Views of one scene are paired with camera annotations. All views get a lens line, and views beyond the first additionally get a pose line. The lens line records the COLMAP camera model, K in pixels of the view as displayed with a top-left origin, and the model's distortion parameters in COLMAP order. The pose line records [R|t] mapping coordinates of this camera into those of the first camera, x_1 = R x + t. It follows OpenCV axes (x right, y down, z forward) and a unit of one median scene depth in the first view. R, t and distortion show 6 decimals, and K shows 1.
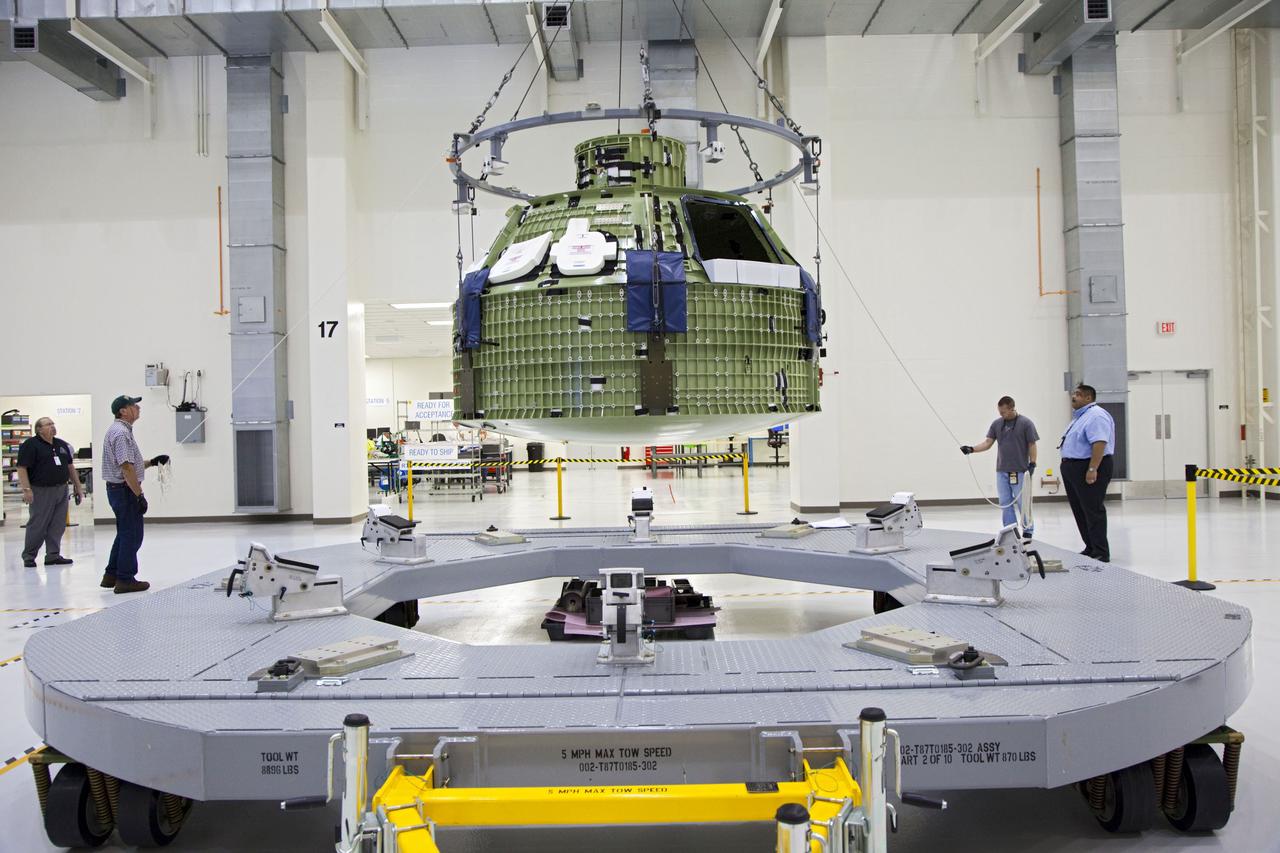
lens RADIAL K [[1170.9, 0, 640.0], [0, 1170.9, 426.5], [0, 0, 1]] dist [-0.263534, 0.493198]
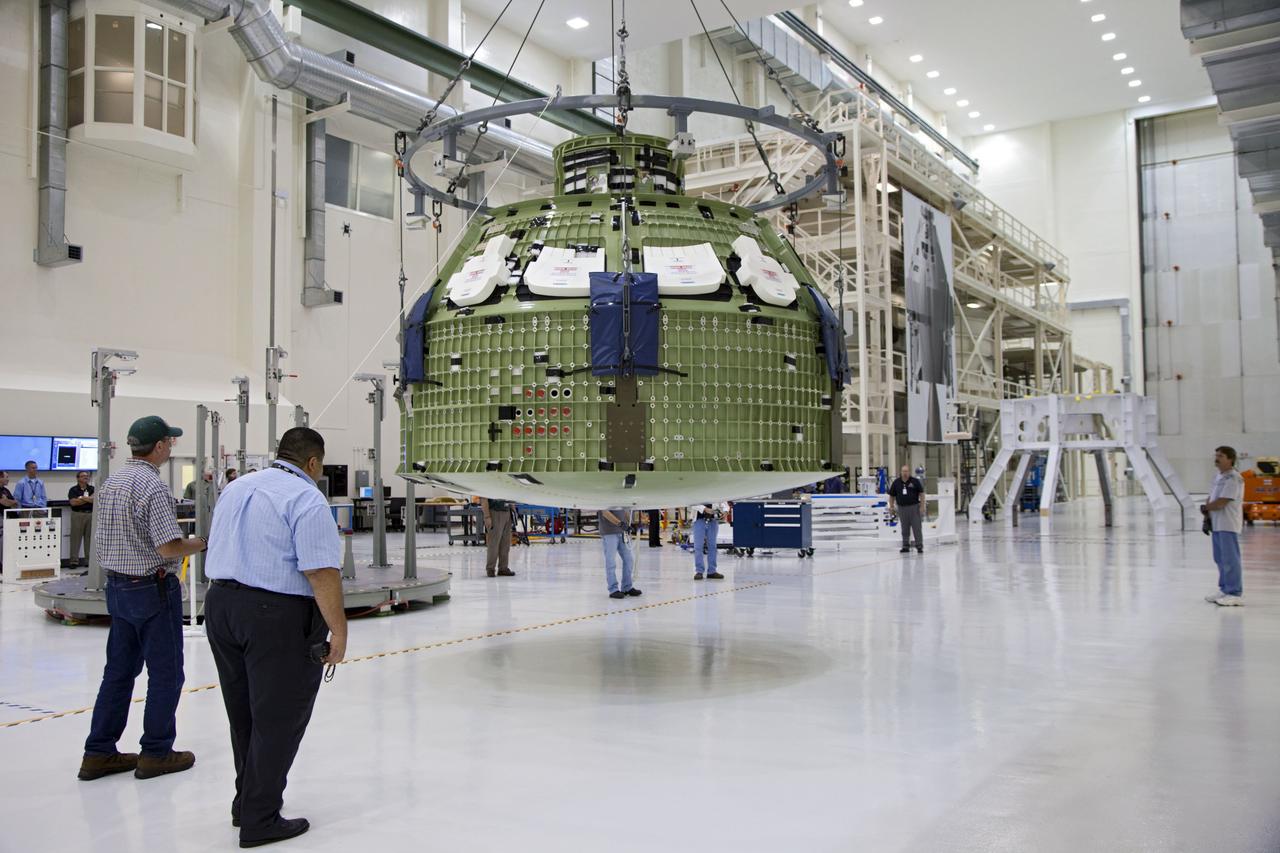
lens RADIAL K [[1081.7, 0, 640.0], [0, 1081.7, 426.5], [0, 0, 1]] dist [-0.005782, 0.001249]
pose [[0.567336, 0.064952, 0.820921, -0.715339], [-0.005757, 0.997173, -0.074918, 0.017399], [-0.823466, 0.037778, 0.566106, 0.608154]]
